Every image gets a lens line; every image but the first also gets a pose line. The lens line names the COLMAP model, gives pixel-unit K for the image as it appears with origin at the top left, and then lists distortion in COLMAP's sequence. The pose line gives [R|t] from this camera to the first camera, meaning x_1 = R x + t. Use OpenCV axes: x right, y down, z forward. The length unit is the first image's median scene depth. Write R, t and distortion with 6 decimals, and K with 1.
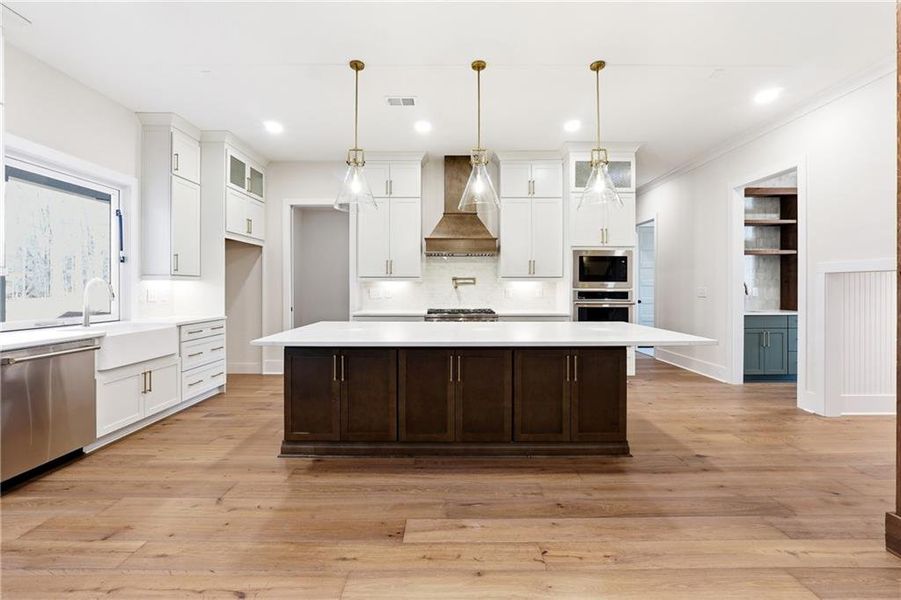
lens RADIAL K [[380.6, 0, 449.1], [0, 380.6, 291.1], [0, 0, 1]] dist [-0.024683, 0.006269]
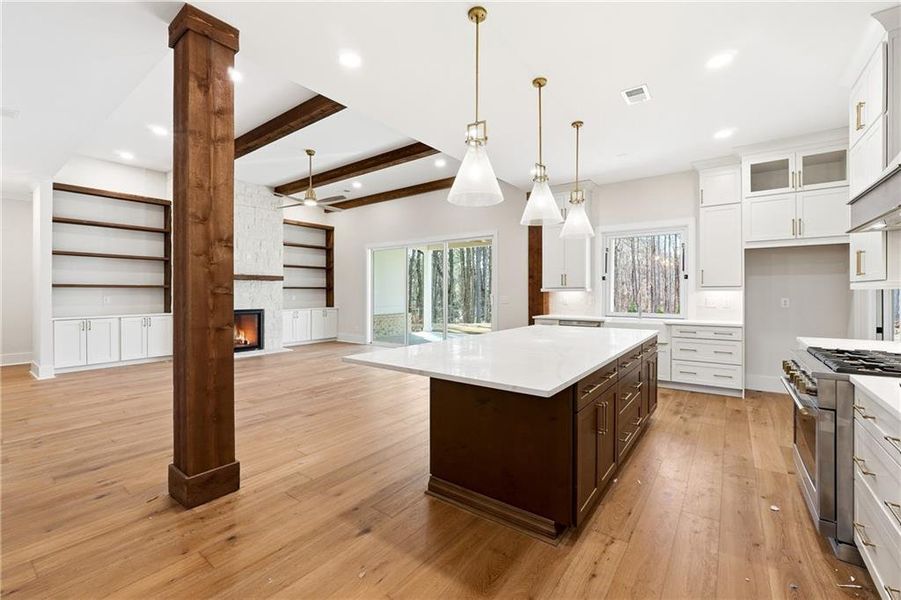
lens RADIAL K [[383.2, 0, 446.1], [0, 383.2, 292.1], [0, 0, 1]] dist [-0.010302, -0.000266]
pose [[-0.600512, 0.002956, -0.799610, 0.812768], [-0.003027, 0.999978, 0.005970, -0.029327], [0.799610, 0.006006, -0.600490, 1.090095]]
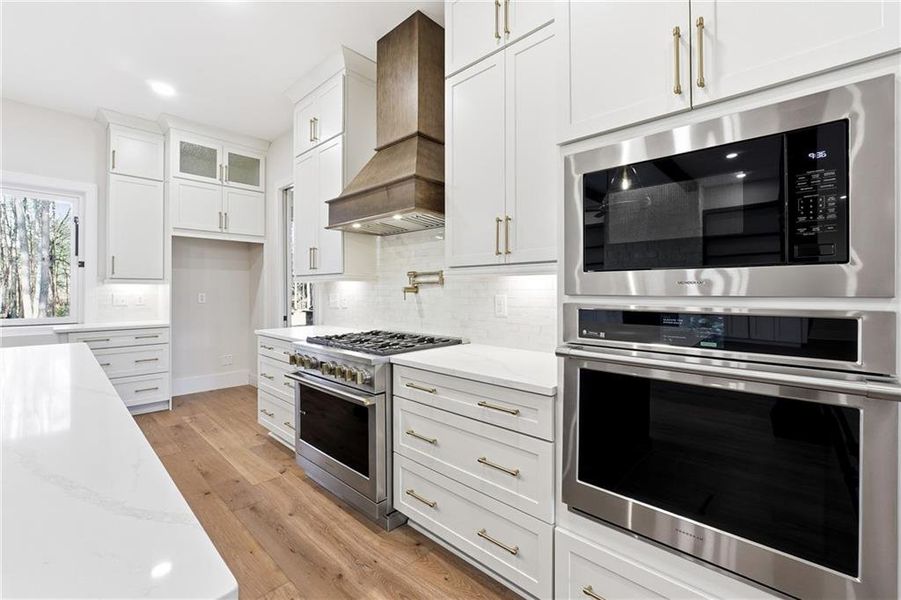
lens RADIAL K [[380.6, 0, 449.1], [0, 380.6, 291.1], [0, 0, 1]] dist [-0.024683, 0.006269]
pose [[0.730822, 0.001443, -0.682566, 0.544953], [-0.006694, 0.999965, -0.005054, -0.011035], [0.682535, 0.008263, 0.730806, 0.896298]]
